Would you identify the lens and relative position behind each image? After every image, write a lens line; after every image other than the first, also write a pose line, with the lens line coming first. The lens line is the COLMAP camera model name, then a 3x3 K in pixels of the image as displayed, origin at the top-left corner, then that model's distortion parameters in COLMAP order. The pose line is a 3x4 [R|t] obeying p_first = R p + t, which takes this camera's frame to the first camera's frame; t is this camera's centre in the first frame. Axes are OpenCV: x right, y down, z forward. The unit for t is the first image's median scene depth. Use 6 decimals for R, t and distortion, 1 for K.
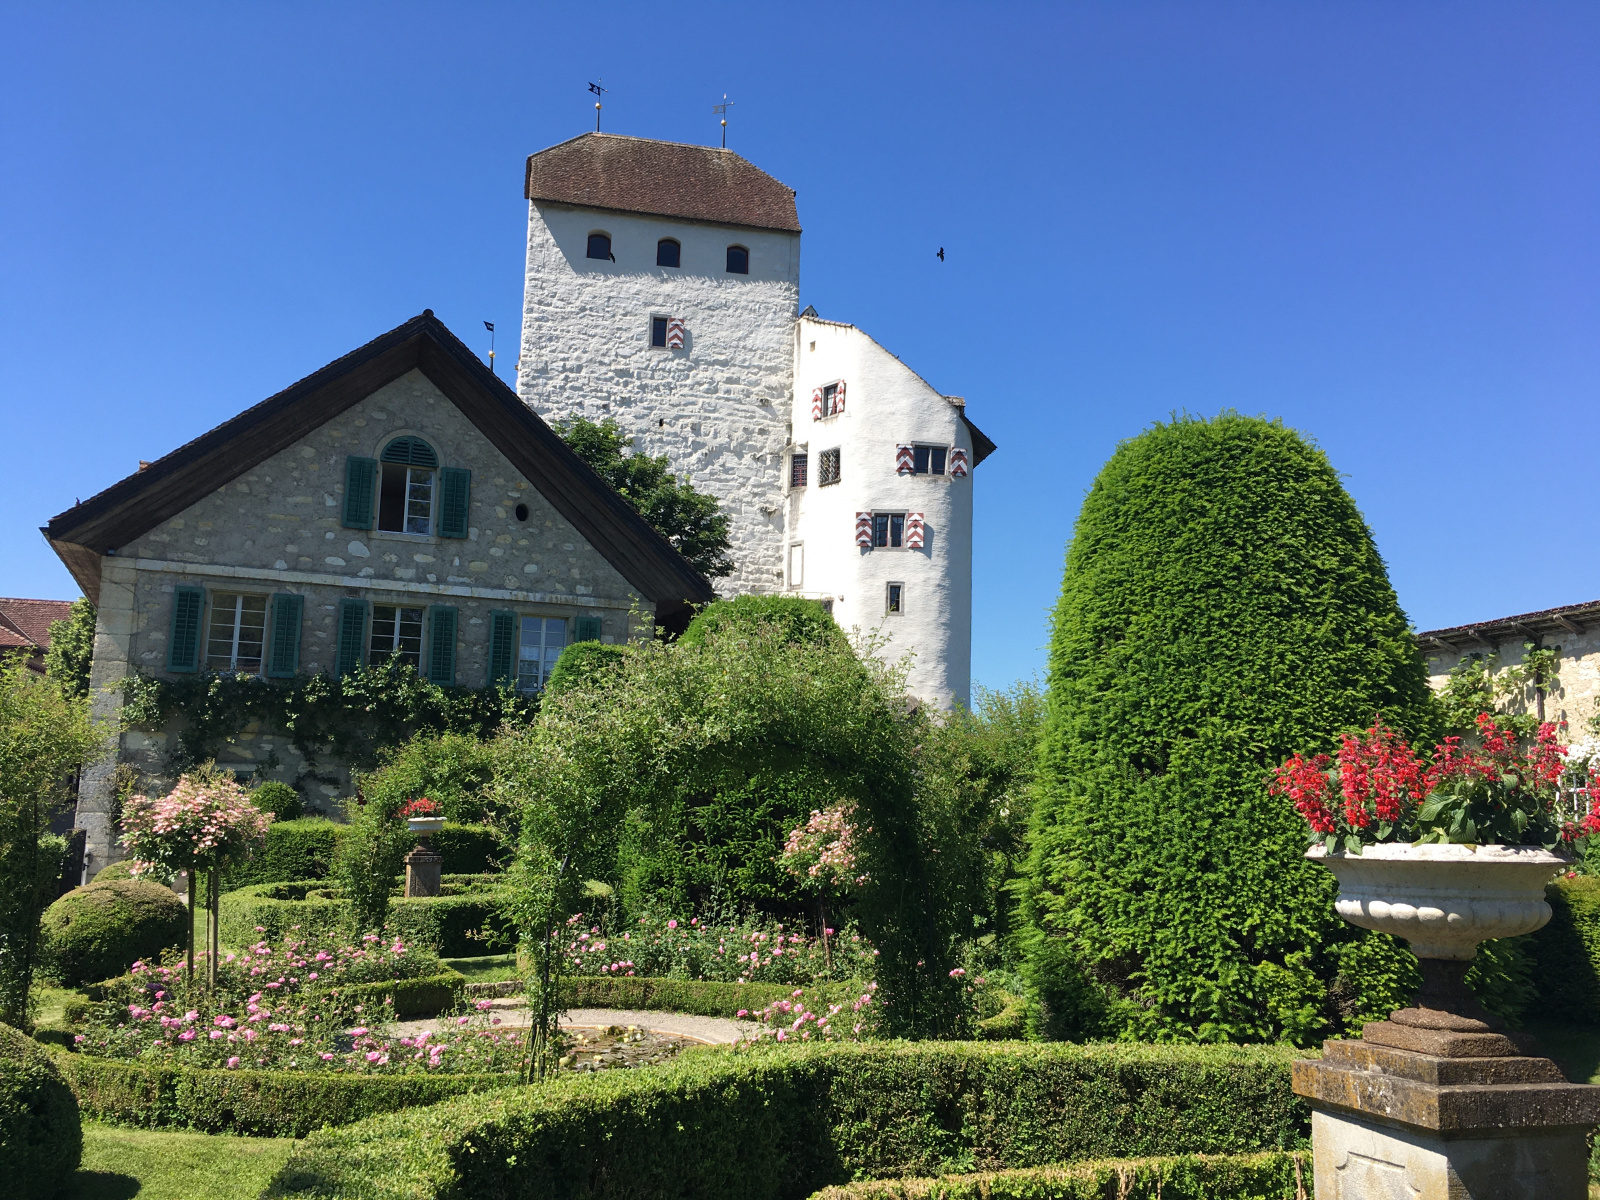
lens RADIAL K [[1392.4, 0, 814.5], [0, 1392.4, 590.9], [0, 0, 1]] dist [0.074847, -0.104998]
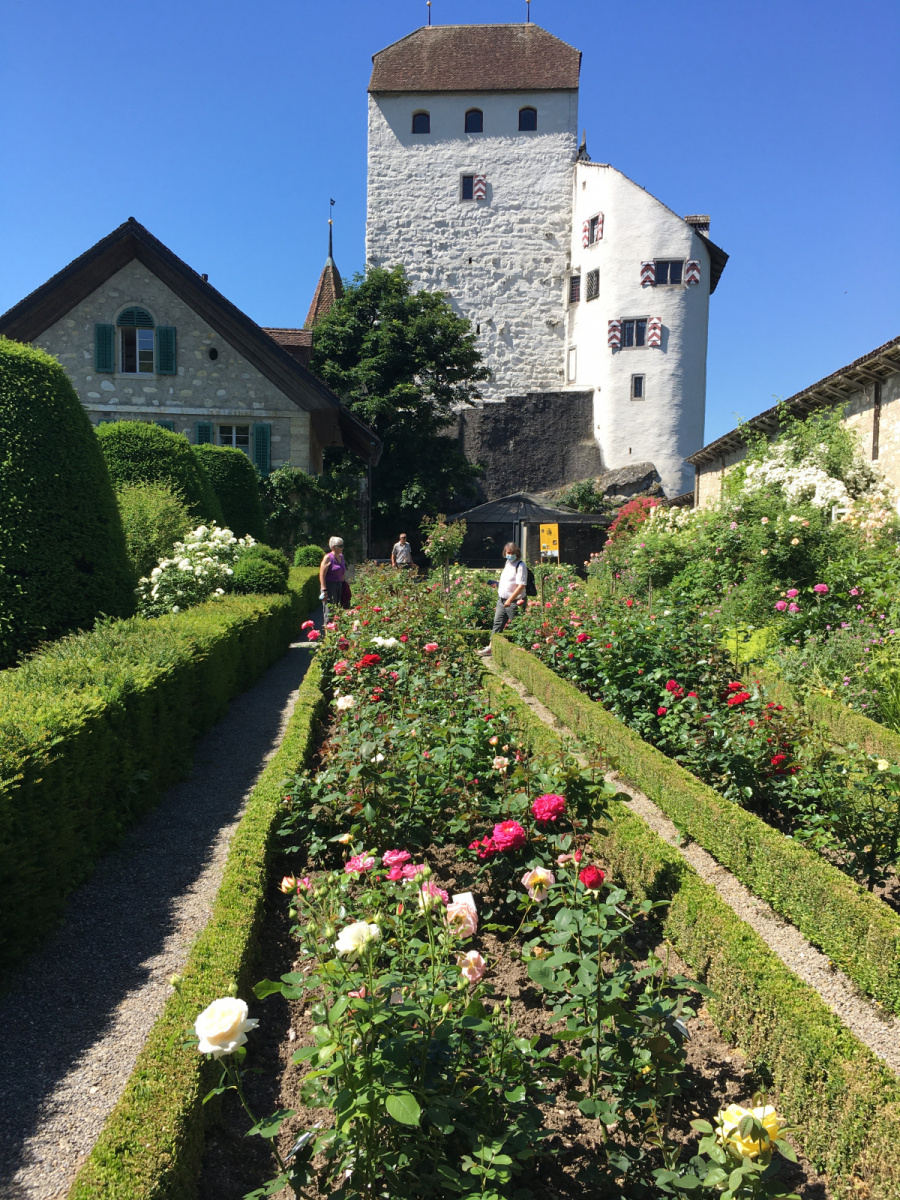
lens RADIAL K [[1044.3, 0, 448.8], [0, 1044.3, 605.2], [0, 0, 1]] dist [0.074847, -0.104998]
pose [[0.953597, 0.009509, -0.300934, 0.370132], [0.054469, 0.977561, 0.203488, -0.009034], [0.296117, -0.210437, 0.931682, -0.021774]]
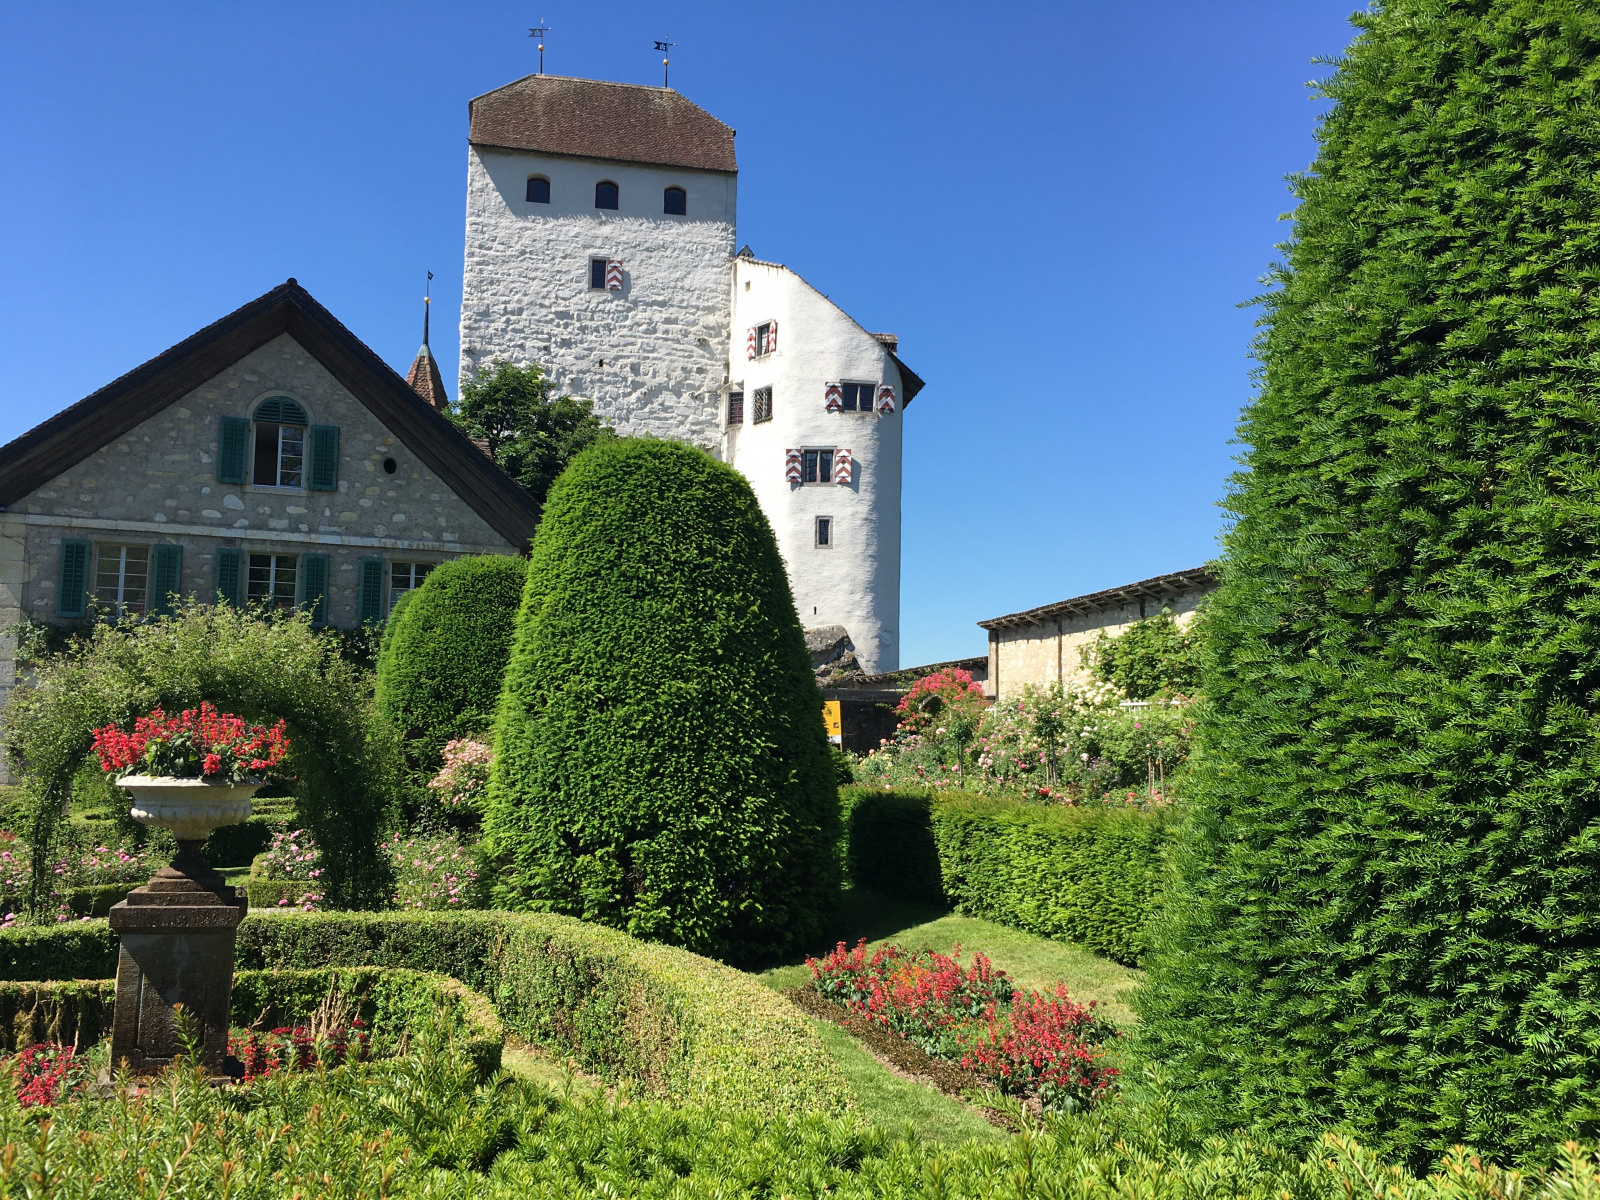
lens RADIAL K [[1392.4, 0, 813.6], [0, 1392.4, 595.3], [0, 0, 1]] dist [0.074847, -0.104998]
pose [[0.999754, -0.008949, -0.020276, 0.140563], [0.010112, 0.998267, 0.057975, -0.015765], [0.019722, -0.058166, 0.998112, -0.082101]]
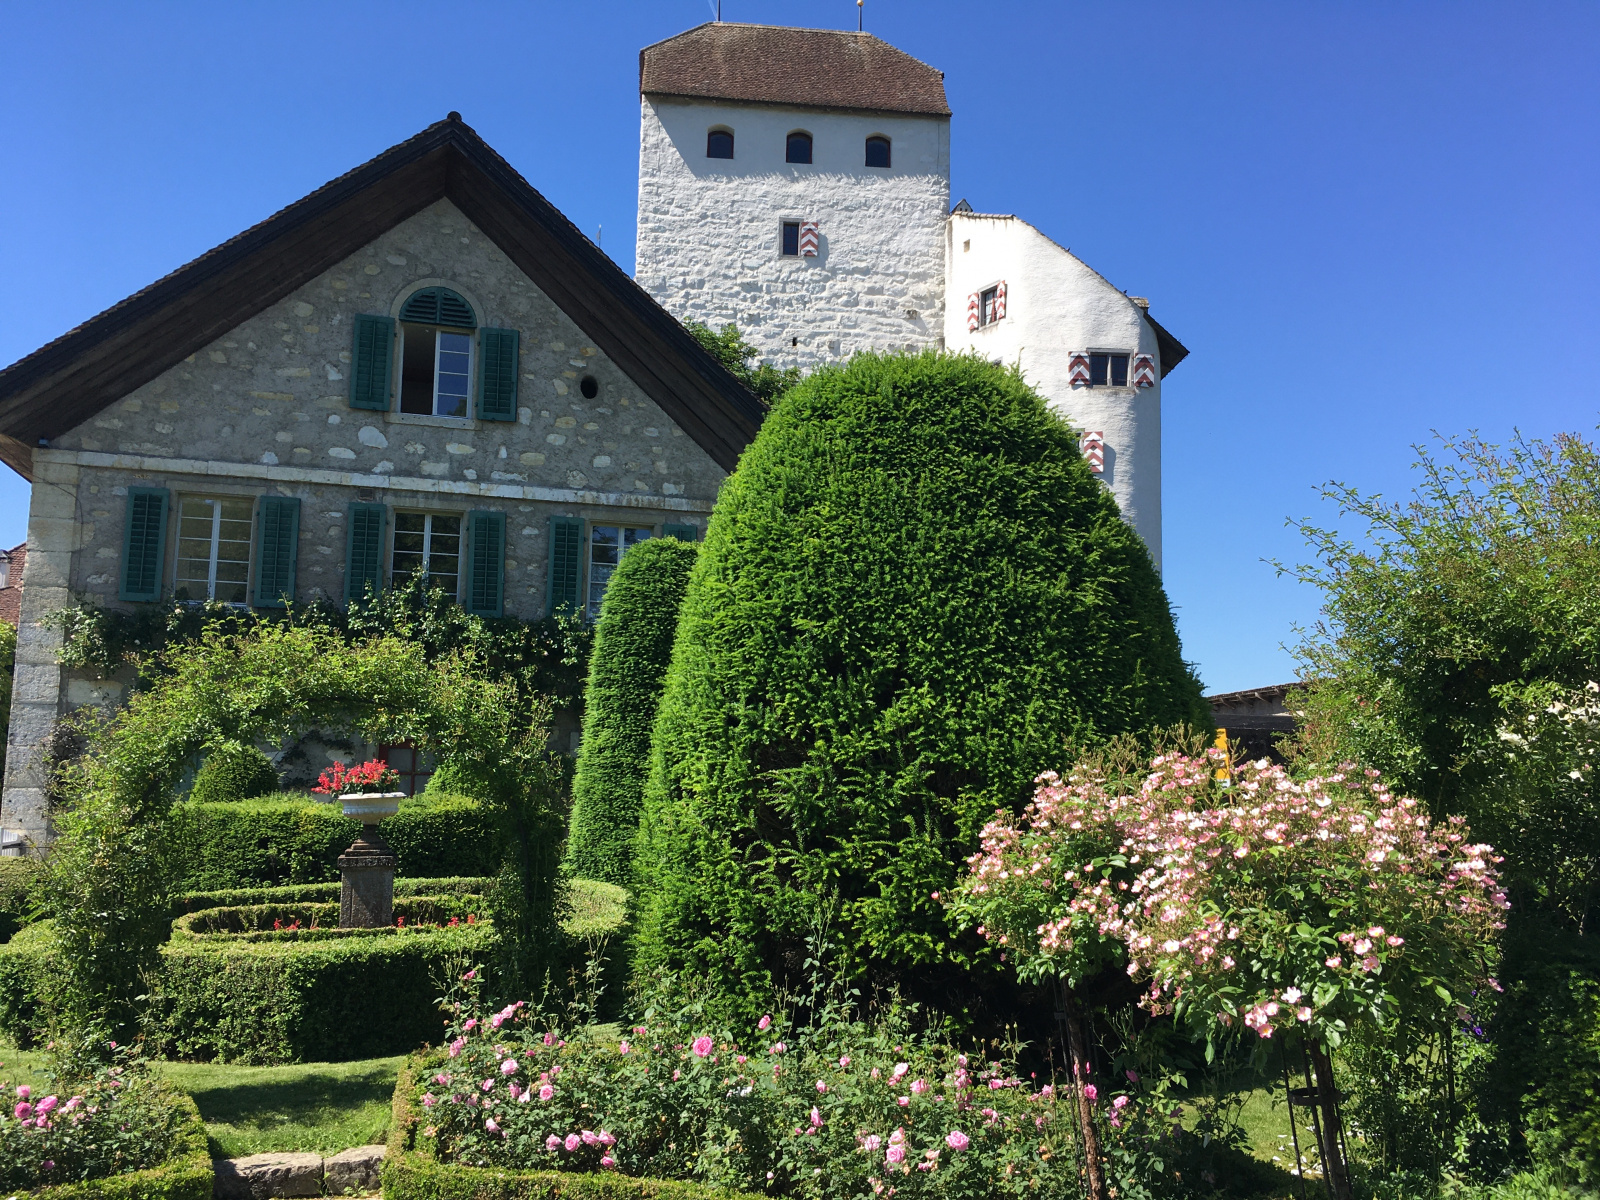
lens RADIAL K [[1392.4, 0, 811.2], [0, 1392.4, 592.8], [0, 0, 1]] dist [0.074847, -0.104998]
pose [[0.993363, -0.021915, -0.112917, -0.008368], [0.024226, 0.999523, 0.019141, 0.043129], [0.112444, -0.021750, 0.993420, 0.266684]]
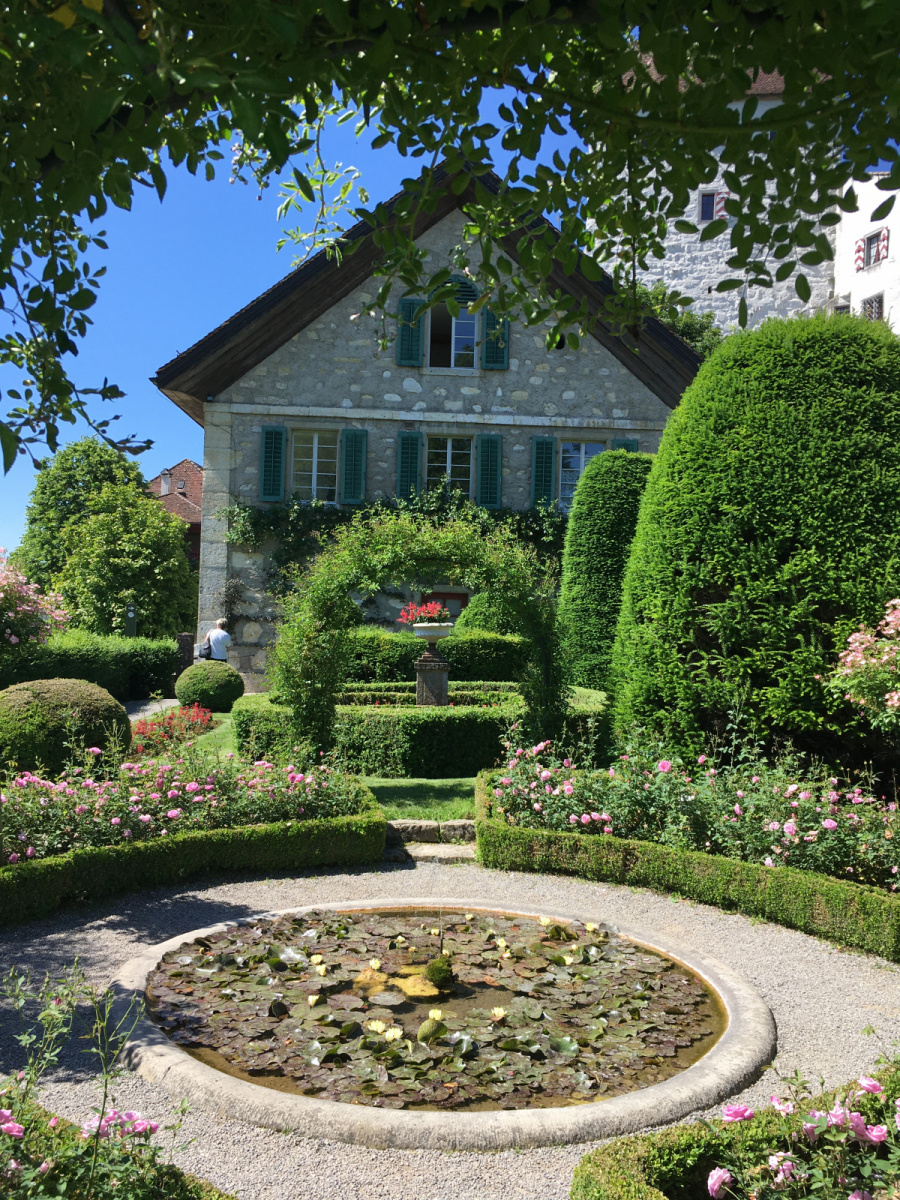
lens RADIAL K [[1044.3, 0, 448.7], [0, 1044.3, 600.9], [0, 0, 1]] dist [0.074847, -0.104998]
pose [[0.933863, -0.002938, -0.357619, -0.007128], [0.047477, 0.992134, 0.115826, 0.041902], [0.354466, -0.125145, 0.926657, 0.223444]]
